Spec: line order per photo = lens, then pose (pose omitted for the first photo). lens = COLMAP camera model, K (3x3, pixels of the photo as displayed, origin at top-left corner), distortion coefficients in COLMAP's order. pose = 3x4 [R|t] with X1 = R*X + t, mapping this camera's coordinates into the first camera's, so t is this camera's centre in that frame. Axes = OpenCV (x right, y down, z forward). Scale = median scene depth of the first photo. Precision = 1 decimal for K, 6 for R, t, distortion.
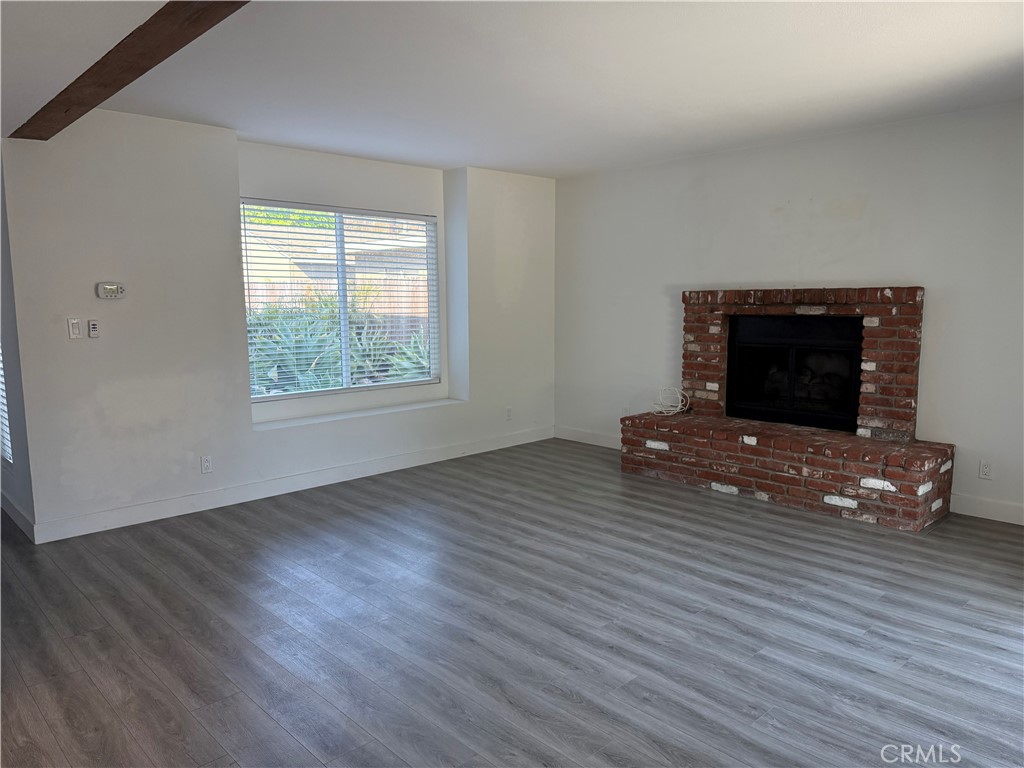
lens RADIAL K [[718.1, 0, 514.4], [0, 718.1, 401.8], [0, 0, 1]] dist [0.072083, -0.072028]
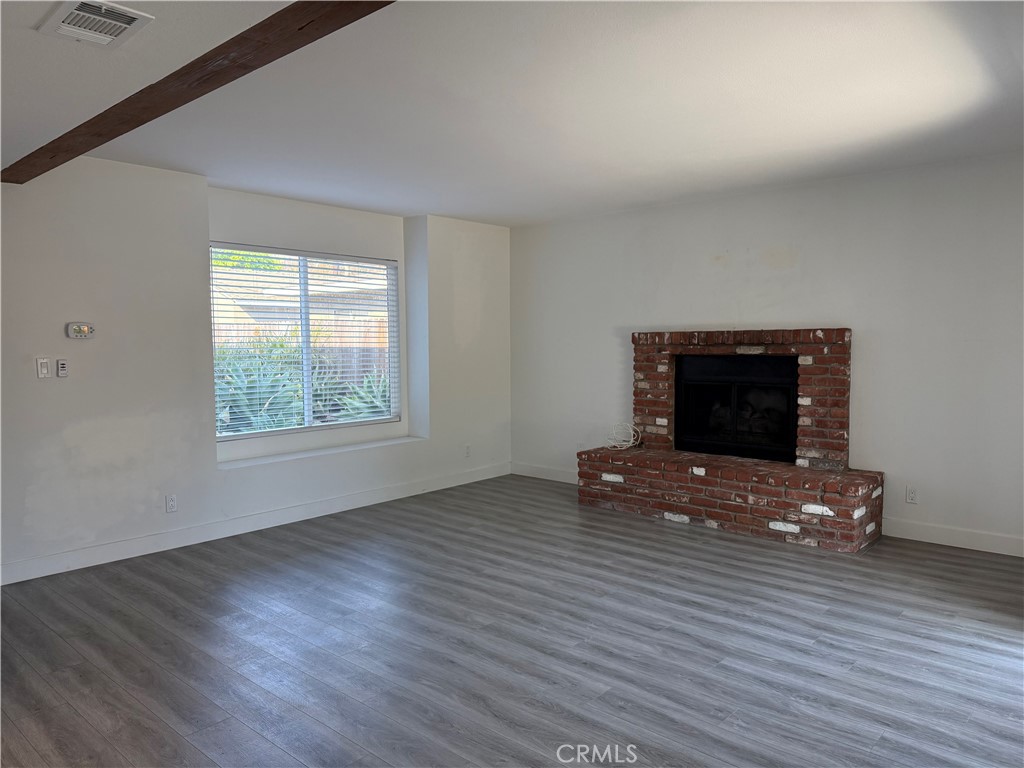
lens RADIAL K [[718.1, 0, 512.1], [0, 718.1, 405.1], [0, 0, 1]] dist [0.072083, -0.072028]
pose [[0.996956, -0.006948, 0.077653, -0.034856], [0.011107, 0.998519, -0.053260, 0.010673], [-0.077168, 0.053960, 0.995557, -0.046409]]
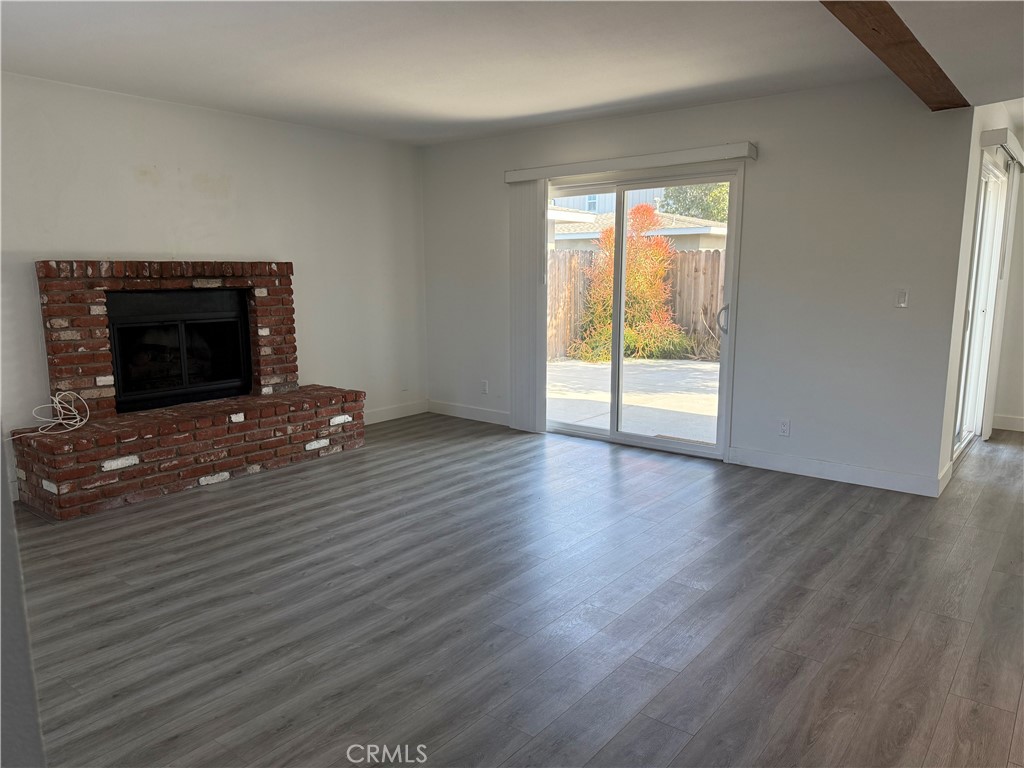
lens RADIAL K [[718.1, 0, 510.3], [0, 718.1, 393.5], [0, 0, 1]] dist [0.072083, -0.072028]
pose [[-0.139284, -0.158815, 0.977434, -0.755841], [0.149601, 0.972352, 0.179308, -0.110450], [-0.978887, 0.171200, -0.111674, 0.845123]]
